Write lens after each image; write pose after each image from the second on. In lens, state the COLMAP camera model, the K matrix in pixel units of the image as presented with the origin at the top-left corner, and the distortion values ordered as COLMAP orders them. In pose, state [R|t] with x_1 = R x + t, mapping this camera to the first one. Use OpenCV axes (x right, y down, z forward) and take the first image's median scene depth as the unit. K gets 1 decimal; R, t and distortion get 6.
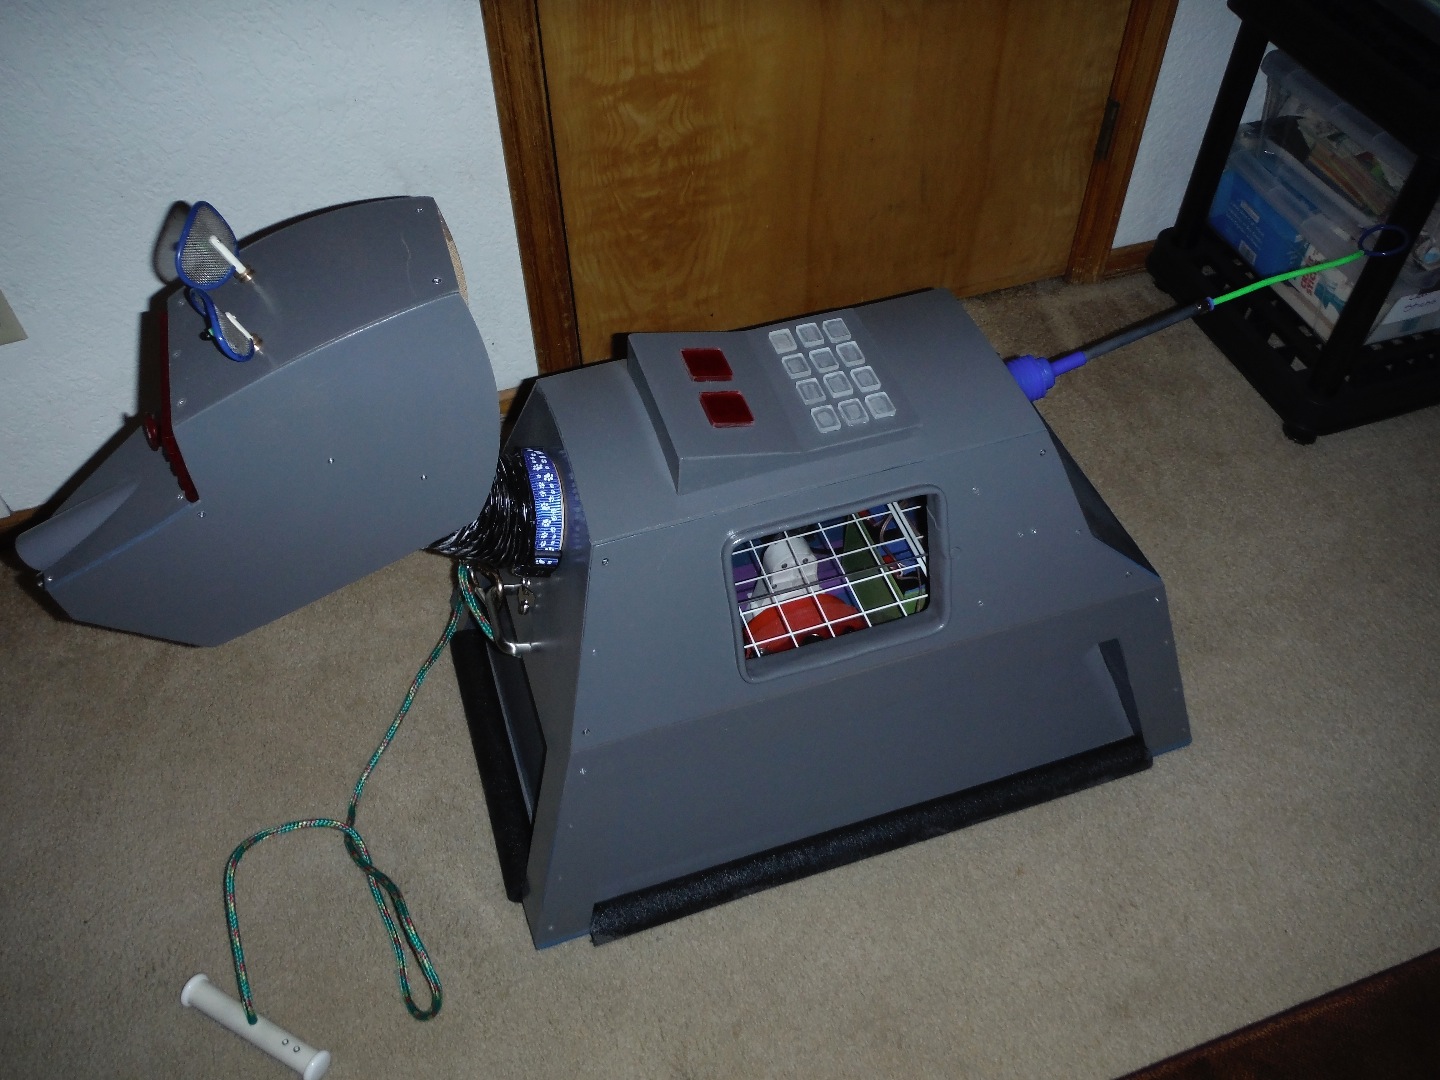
lens RADIAL K [[1184.8, 0, 726.8], [0, 1184.8, 533.5], [0, 0, 1]] dist [-0.078189, 0.035732]
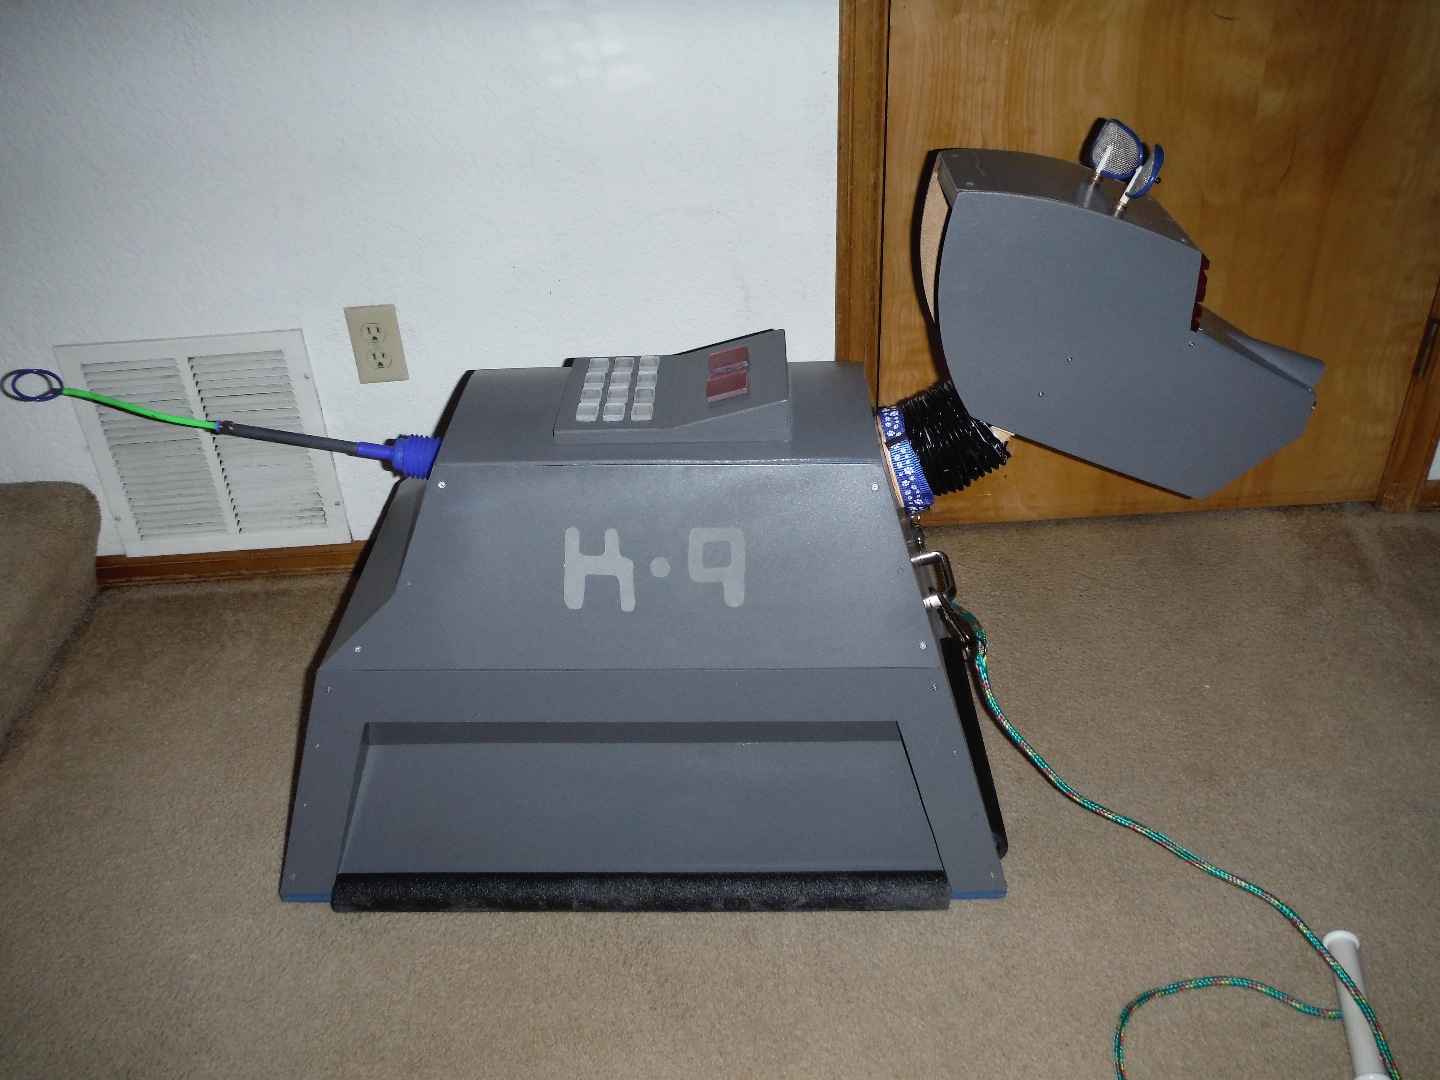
lens RADIAL K [[1184.8, 0, 739.7], [0, 1184.8, 530.5], [0, 0, 1]] dist [-0.078189, 0.035732]
pose [[0.959174, 0.132113, -0.250064, 0.036448], [-0.197551, 0.945700, -0.258119, 0.218462], [0.202385, 0.296981, 0.933189, -0.000157]]
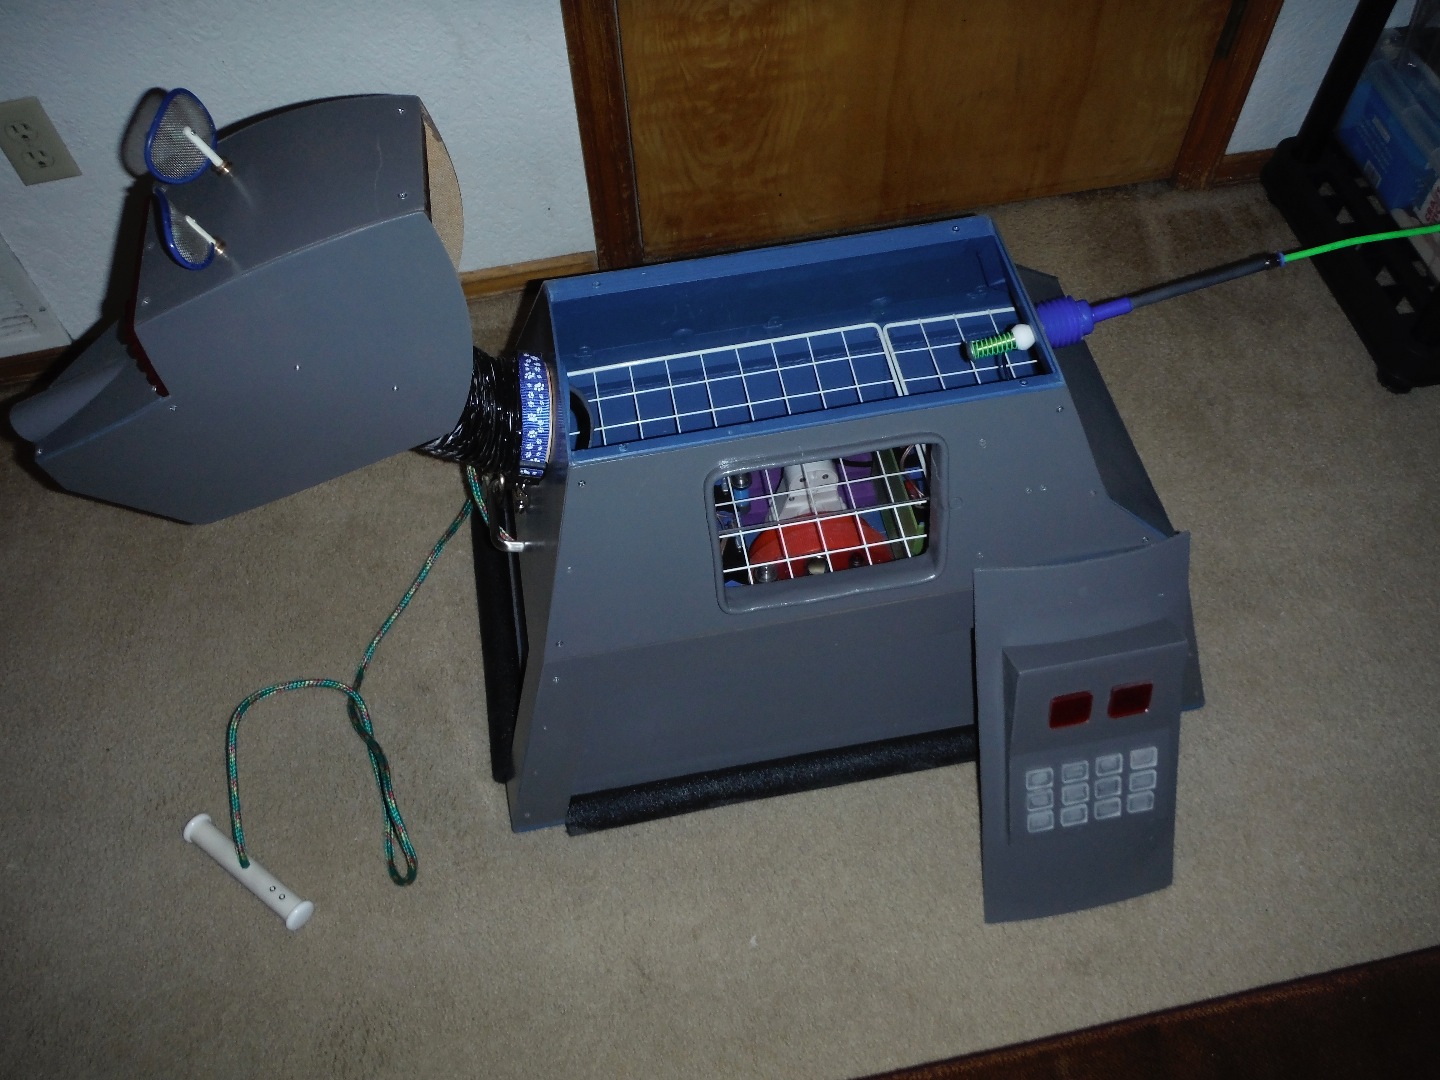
lens RADIAL K [[1184.8, 0, 734.3], [0, 1184.8, 529.6], [0, 0, 1]] dist [-0.078189, 0.035732]
pose [[0.990798, 0.106943, -0.082957, 0.073408], [-0.094722, 0.985697, 0.139387, -0.059290], [0.096677, -0.130246, 0.986757, 0.026911]]
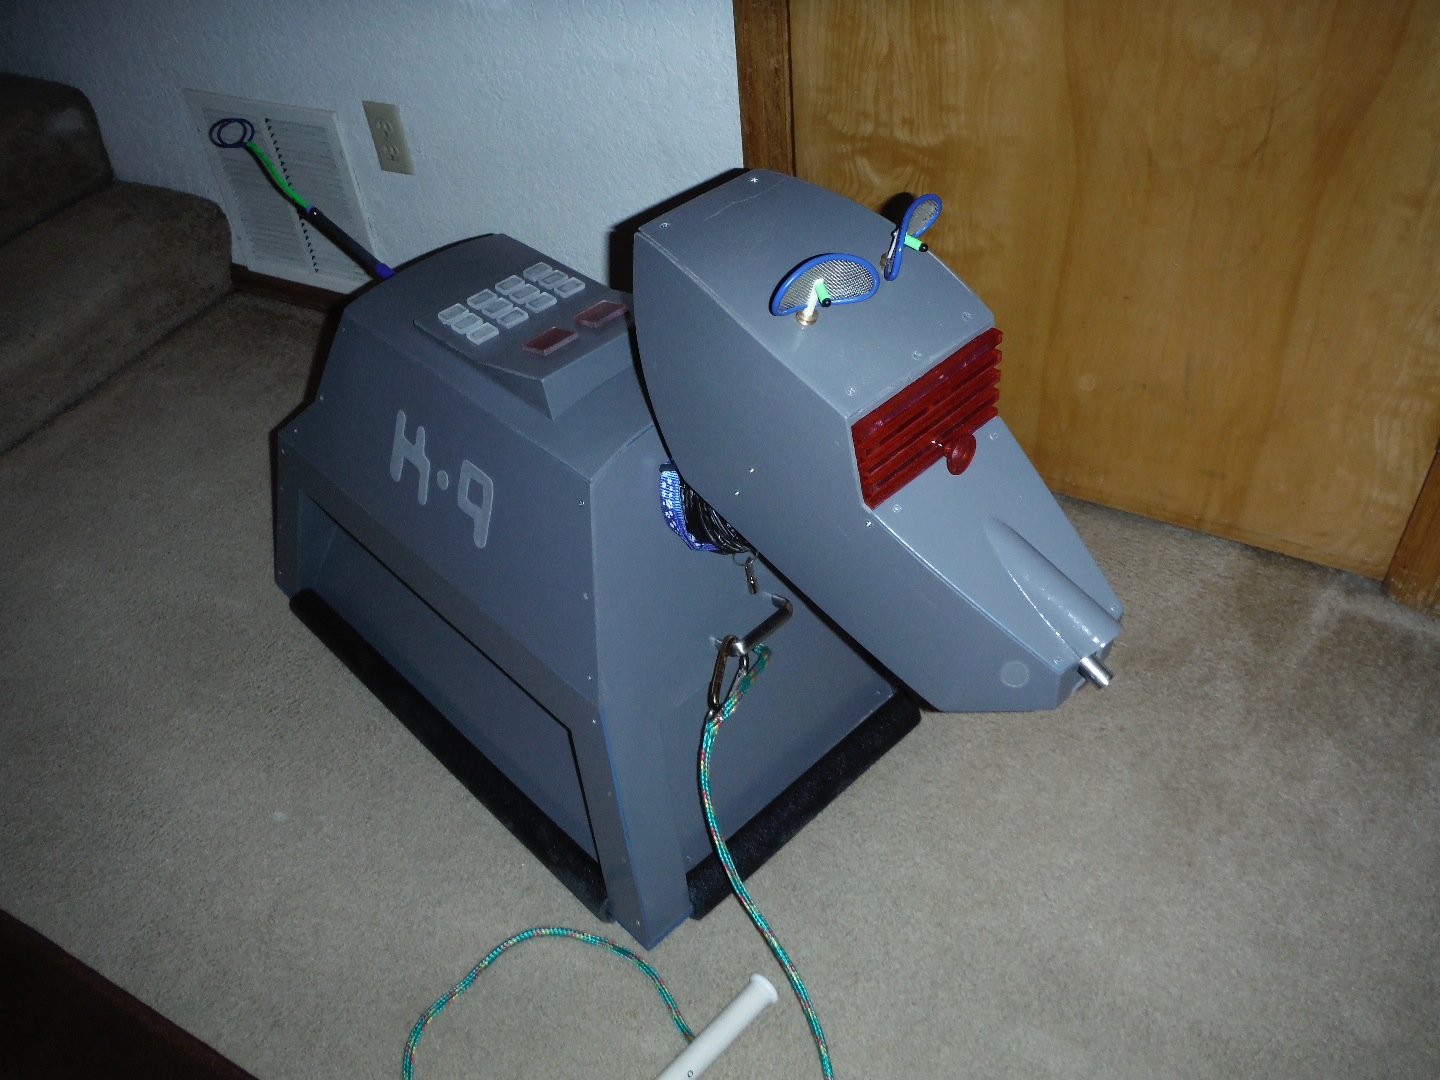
lens RADIAL K [[1184.8, 0, 731.9], [0, 1184.8, 532.7], [0, 0, 1]] dist [-0.078189, 0.035732]
pose [[0.674247, 0.471123, -0.568712, 0.585074], [-0.519703, 0.849818, 0.087849, -0.129717], [0.524690, 0.236329, 0.817832, 0.203212]]
